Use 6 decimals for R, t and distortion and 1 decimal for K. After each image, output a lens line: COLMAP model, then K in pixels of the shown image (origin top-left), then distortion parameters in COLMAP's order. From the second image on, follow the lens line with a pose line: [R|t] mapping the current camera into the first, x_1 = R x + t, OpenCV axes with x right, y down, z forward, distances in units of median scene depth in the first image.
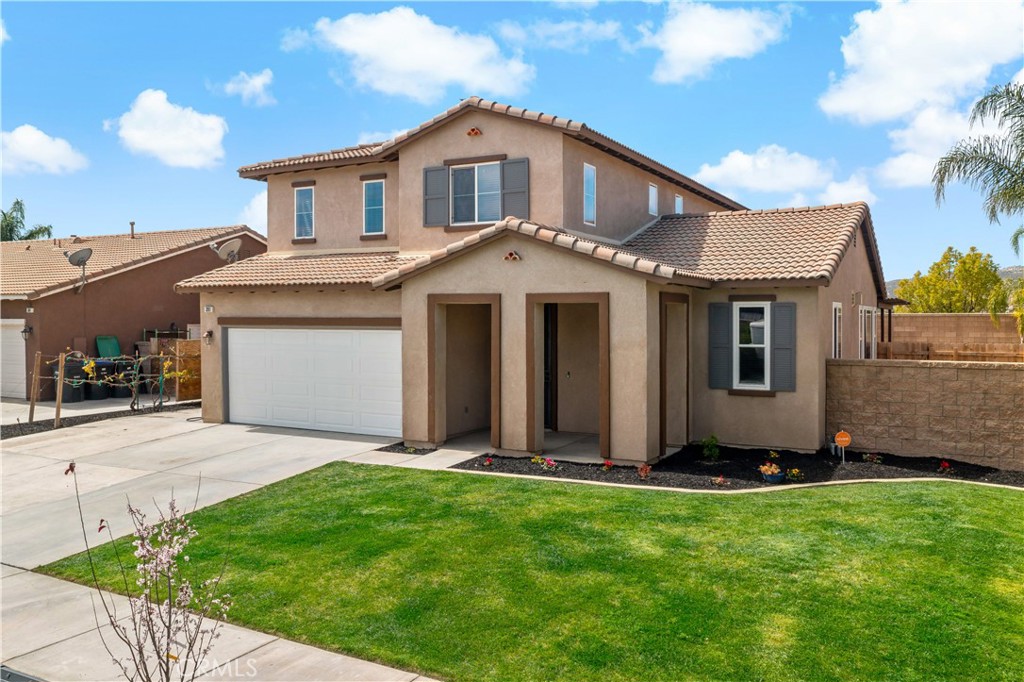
lens RADIAL K [[823.0, 0, 557.9], [0, 823.0, 309.0], [0, 0, 1]] dist [-0.000953, 0.002888]
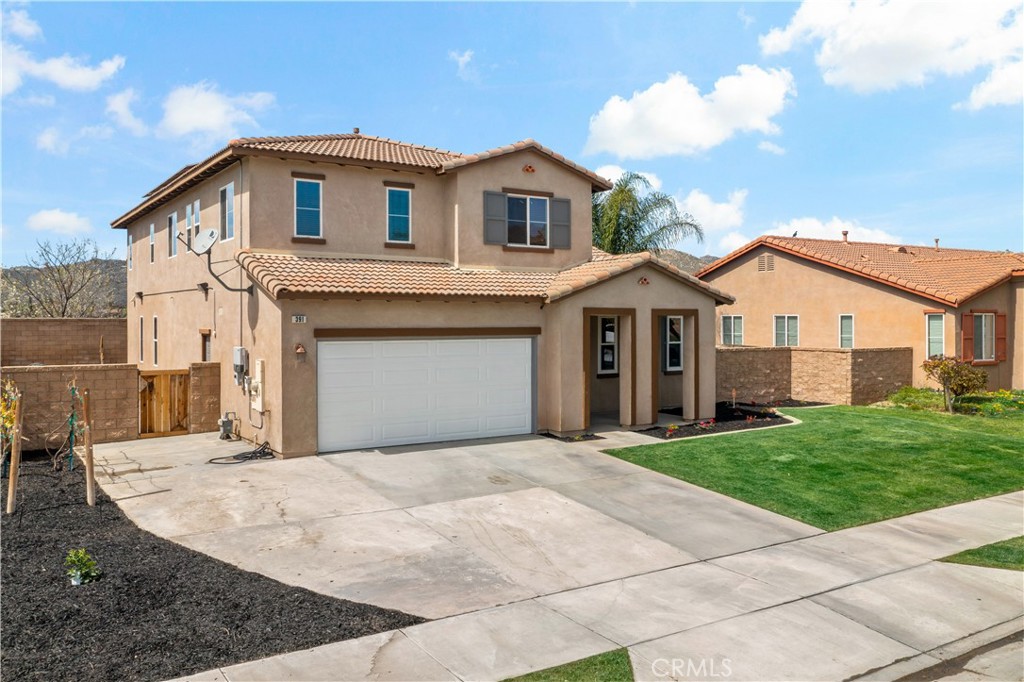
lens RADIAL K [[819.1, 0, 488.9], [0, 819.1, 274.0], [0, 0, 1]] dist [0.000797, 0.000300]
pose [[0.490214, 0.044915, 0.870444, -1.185125], [-0.007649, 0.998855, -0.047233, -0.008637], [-0.871569, 0.016496, 0.489996, 0.491238]]
